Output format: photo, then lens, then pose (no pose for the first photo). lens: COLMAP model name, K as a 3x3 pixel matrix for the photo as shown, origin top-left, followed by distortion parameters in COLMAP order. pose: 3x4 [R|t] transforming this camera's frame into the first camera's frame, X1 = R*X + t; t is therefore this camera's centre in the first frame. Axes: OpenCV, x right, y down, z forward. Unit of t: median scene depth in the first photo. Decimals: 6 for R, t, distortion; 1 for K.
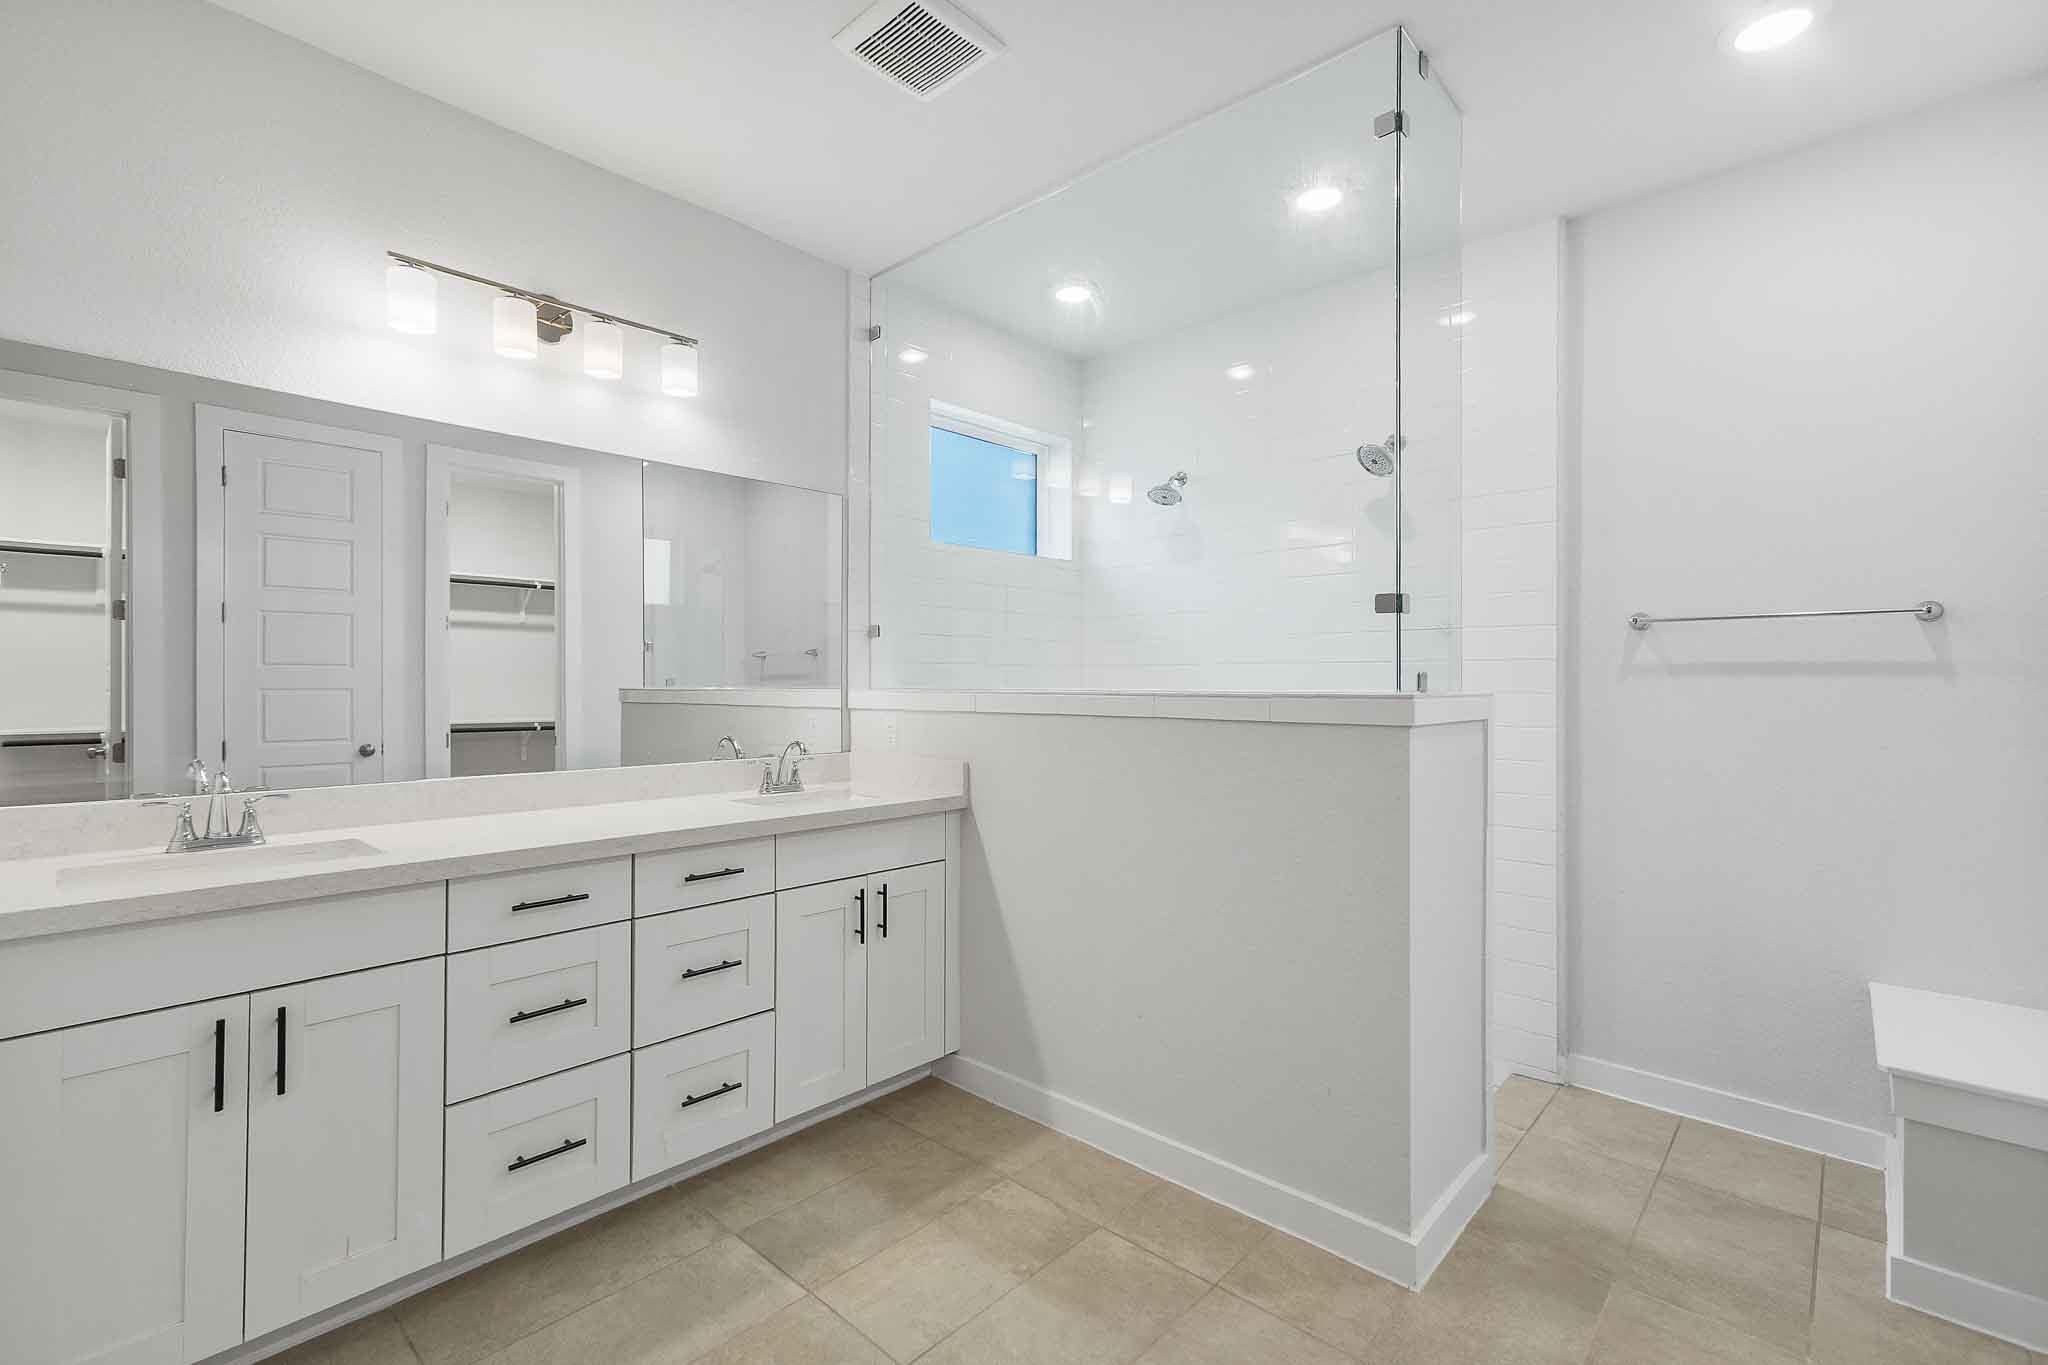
lens RADIAL K [[937.4, 0, 992.1], [0, 937.4, 687.6], [0, 0, 1]] dist [-0.011986, 0.005203]
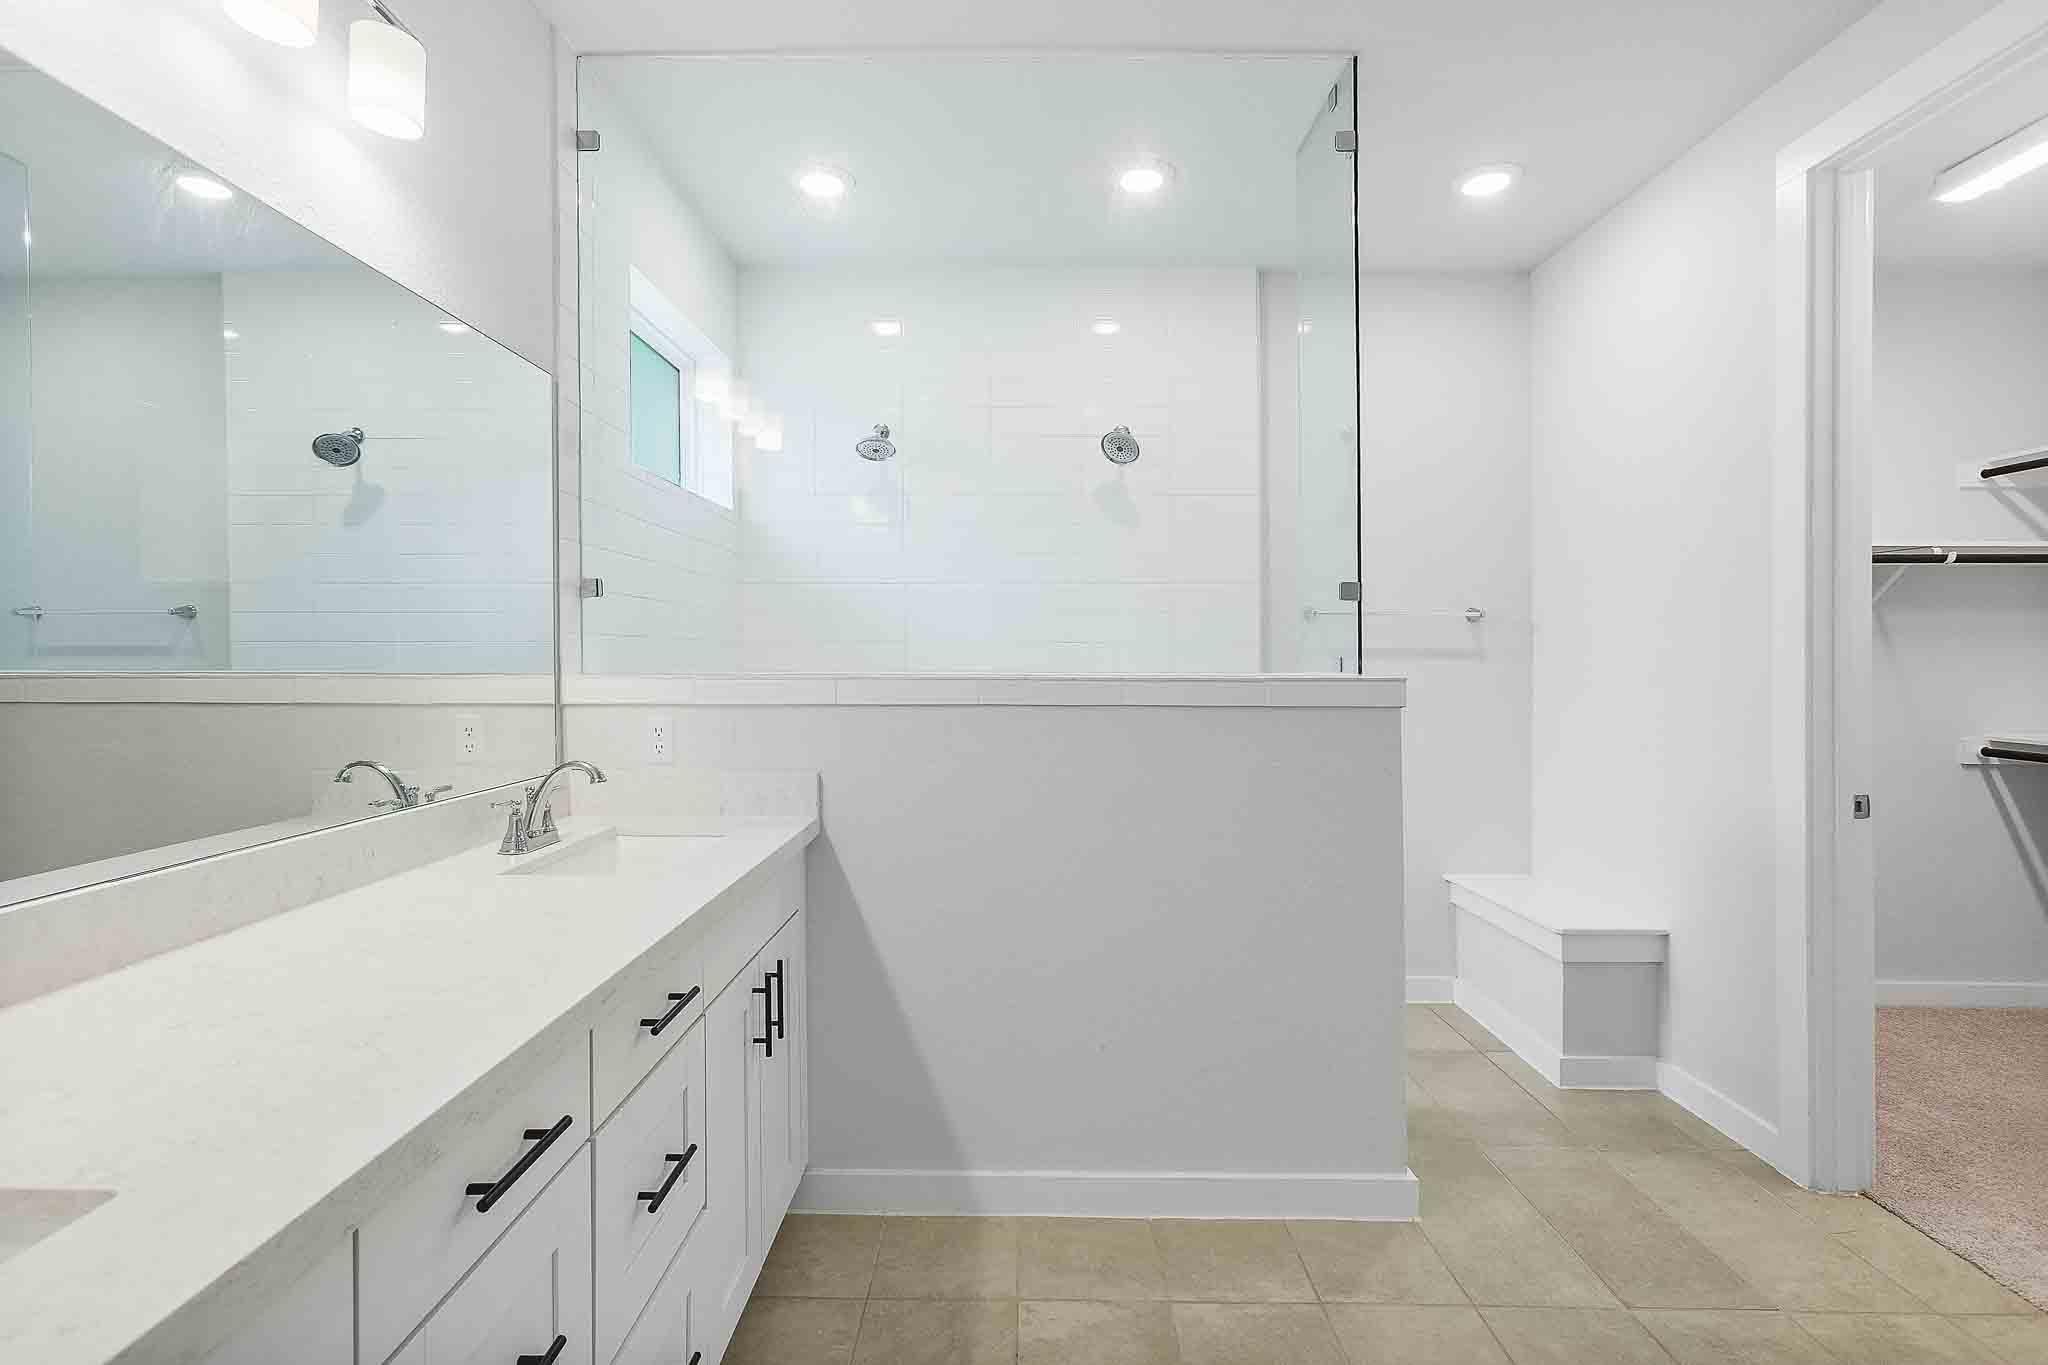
lens RADIAL K [[937.4, 0, 1033.3], [0, 937.4, 666.7], [0, 0, 1]] dist [-0.011986, 0.005203]
pose [[0.719442, -0.004041, 0.694541, -0.418988], [0.001342, 0.999989, 0.004428, -0.007327], [-0.694551, -0.002254, 0.719439, 0.349778]]
